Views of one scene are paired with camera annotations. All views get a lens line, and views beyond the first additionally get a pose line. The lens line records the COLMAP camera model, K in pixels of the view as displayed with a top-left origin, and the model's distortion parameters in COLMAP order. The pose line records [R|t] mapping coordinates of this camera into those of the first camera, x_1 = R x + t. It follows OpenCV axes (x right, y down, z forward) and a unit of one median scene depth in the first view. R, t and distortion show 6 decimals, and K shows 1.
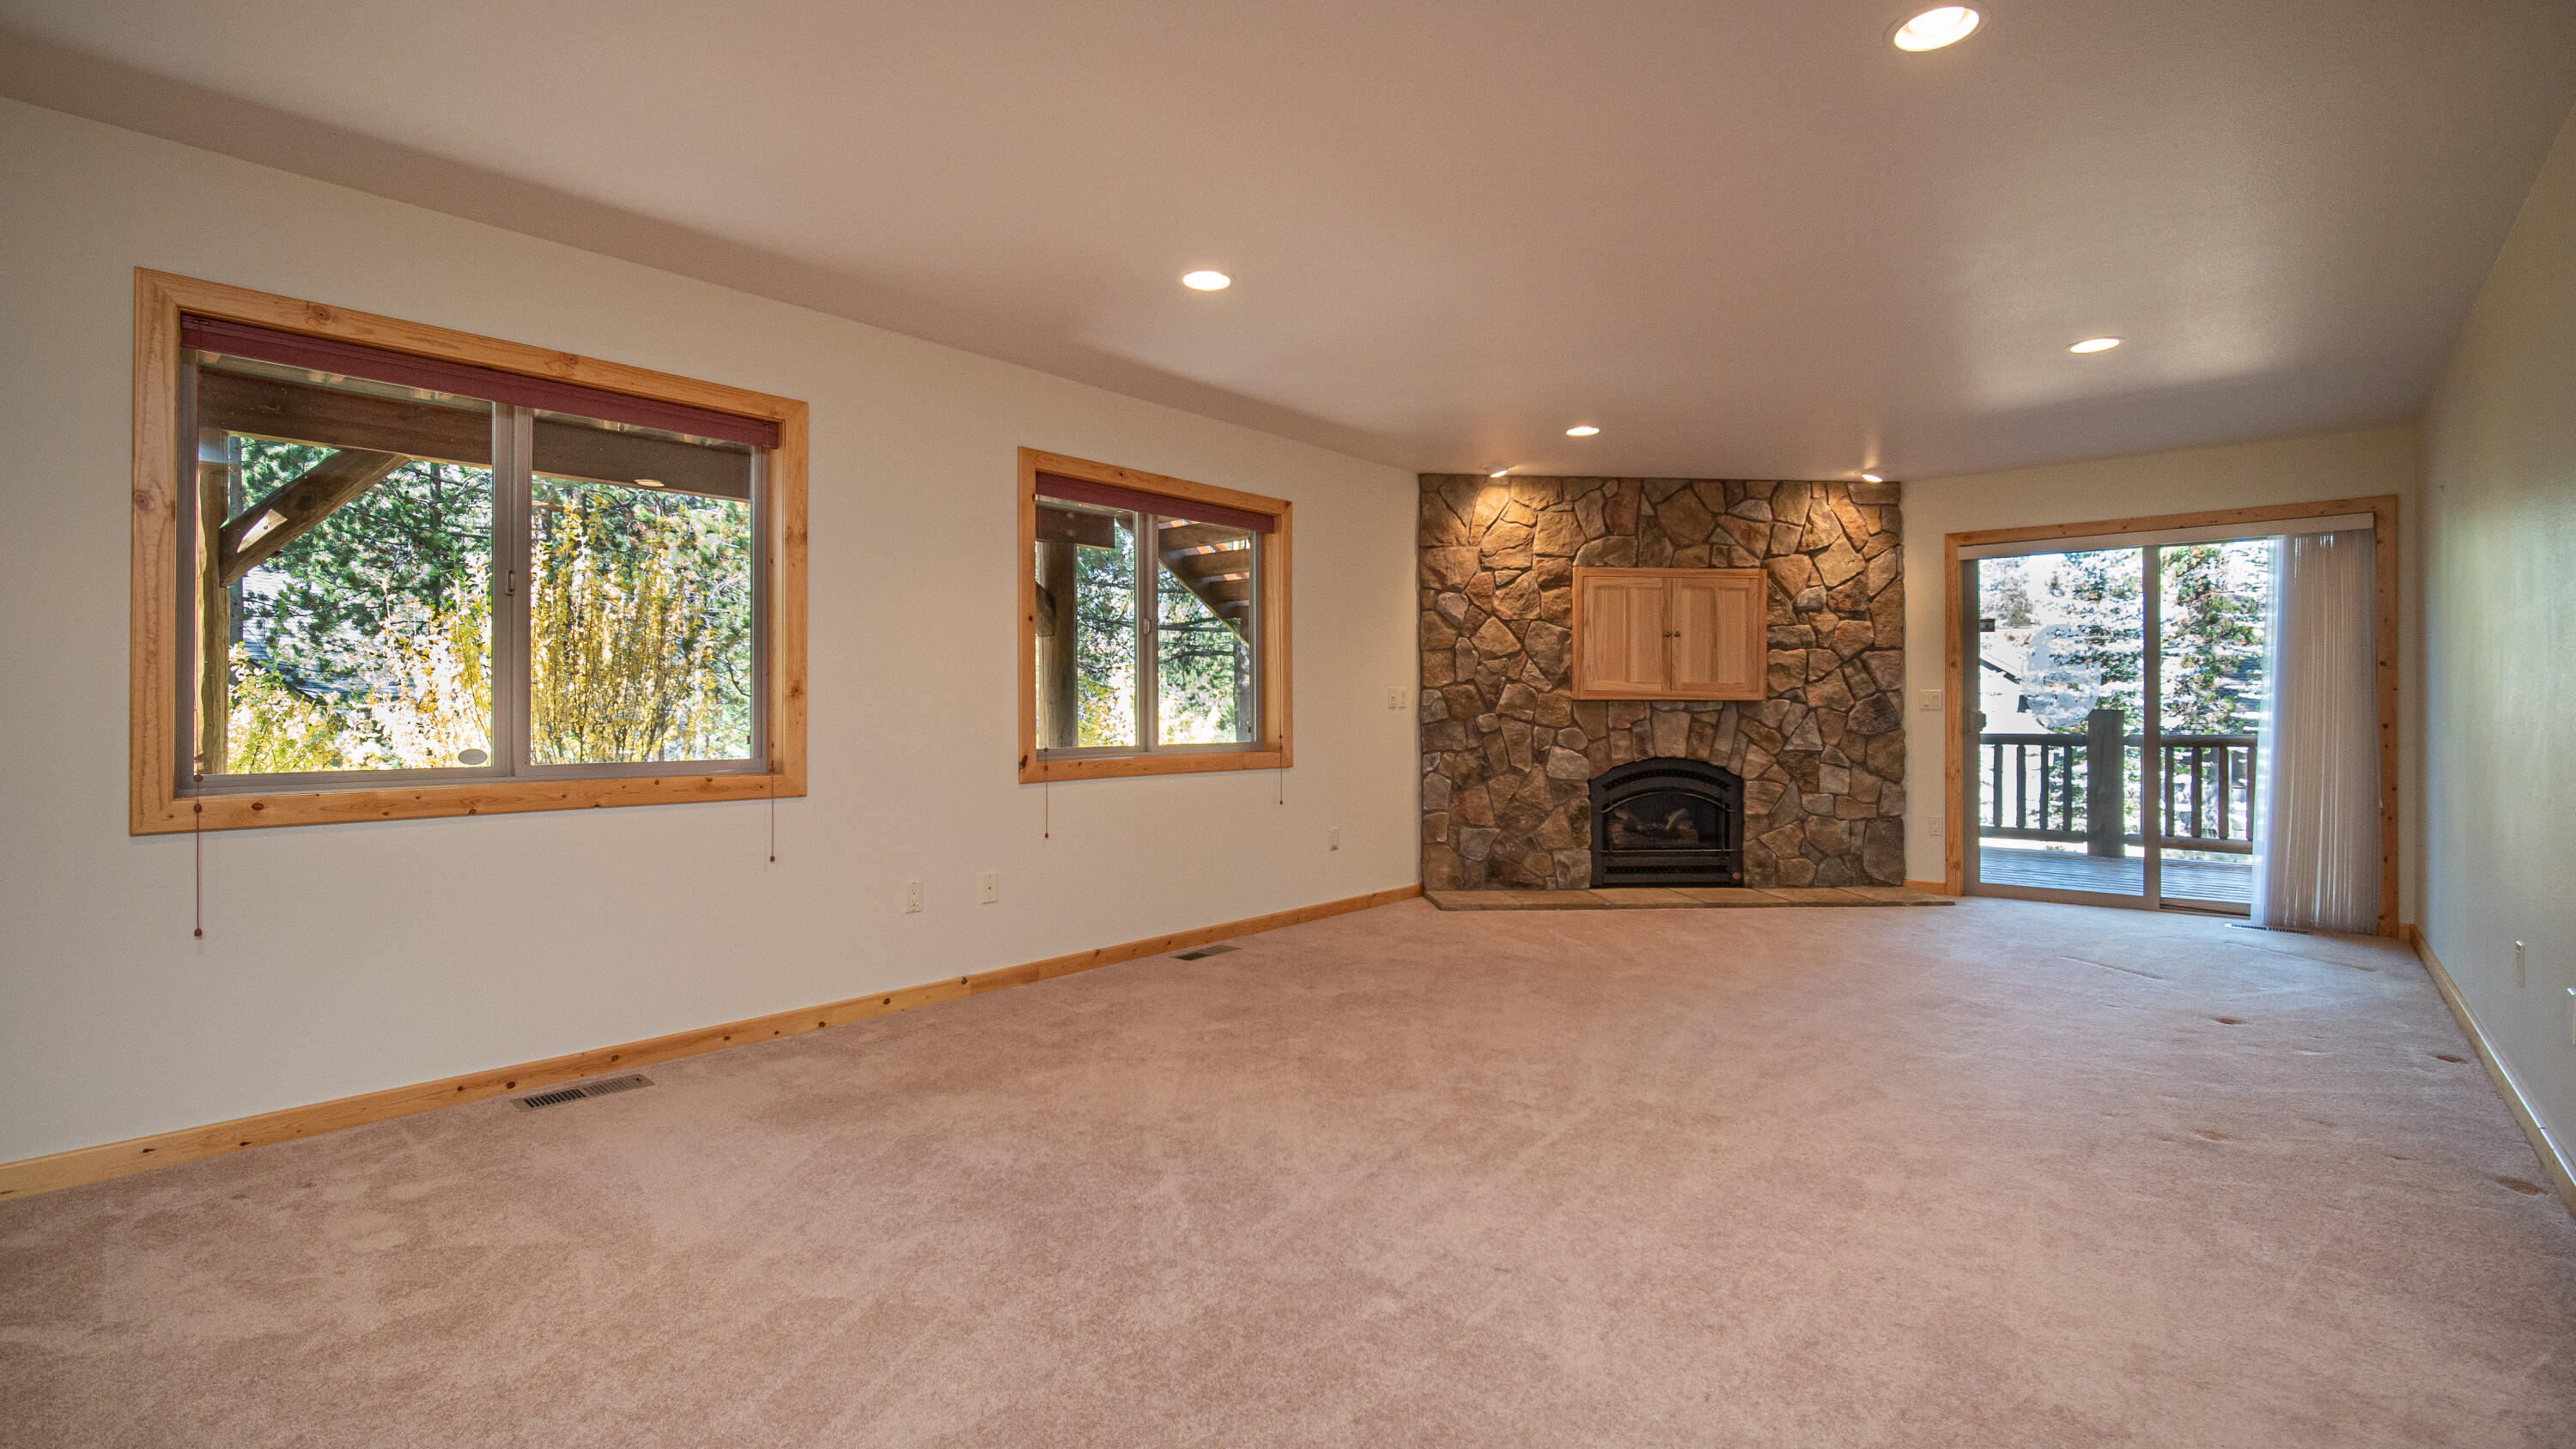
lens RADIAL K [[1167.1, 0, 1281.2], [0, 1167.1, 705.3], [0, 0, 1]] dist [-0.006364, -0.002931]
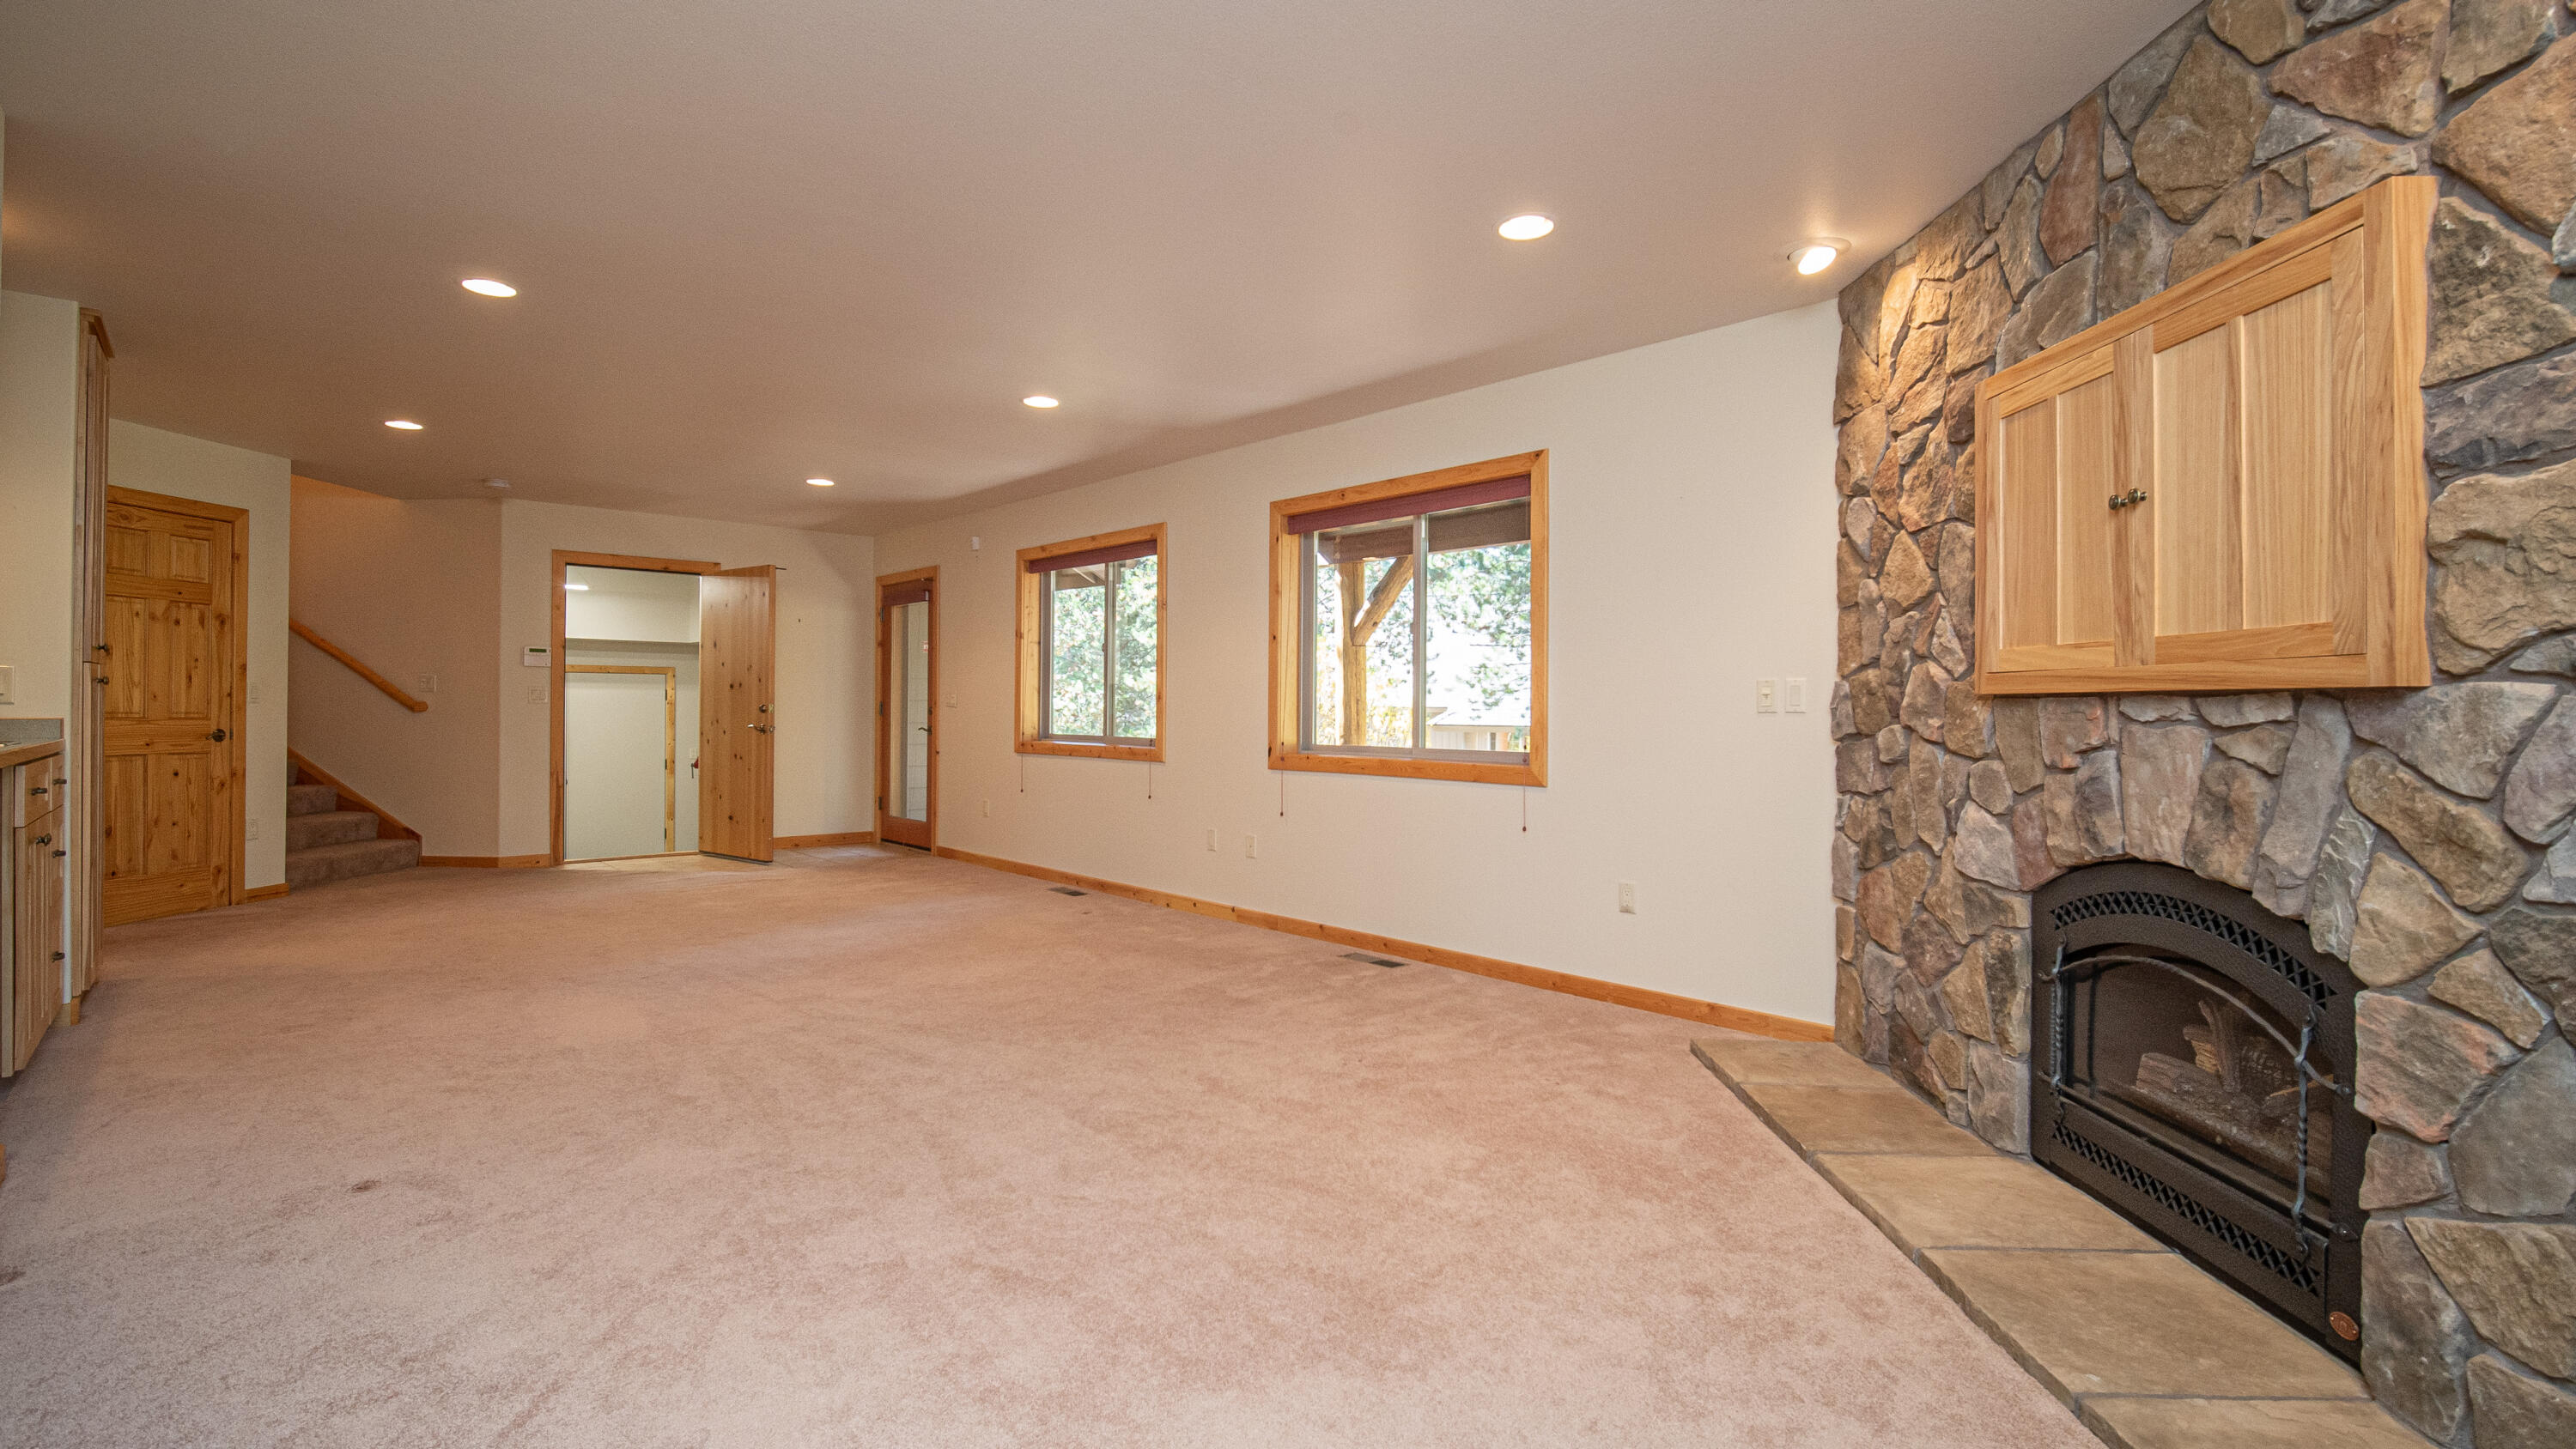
lens RADIAL K [[1167.1, 0, 1287.0], [0, 1167.1, 703.0], [0, 0, 1]] dist [-0.006364, -0.002931]
pose [[-0.115173, -0.006907, -0.993321, 0.700287], [-0.005074, 0.999967, -0.006364, 0.002263], [0.993333, 0.004307, -0.115204, 0.793909]]
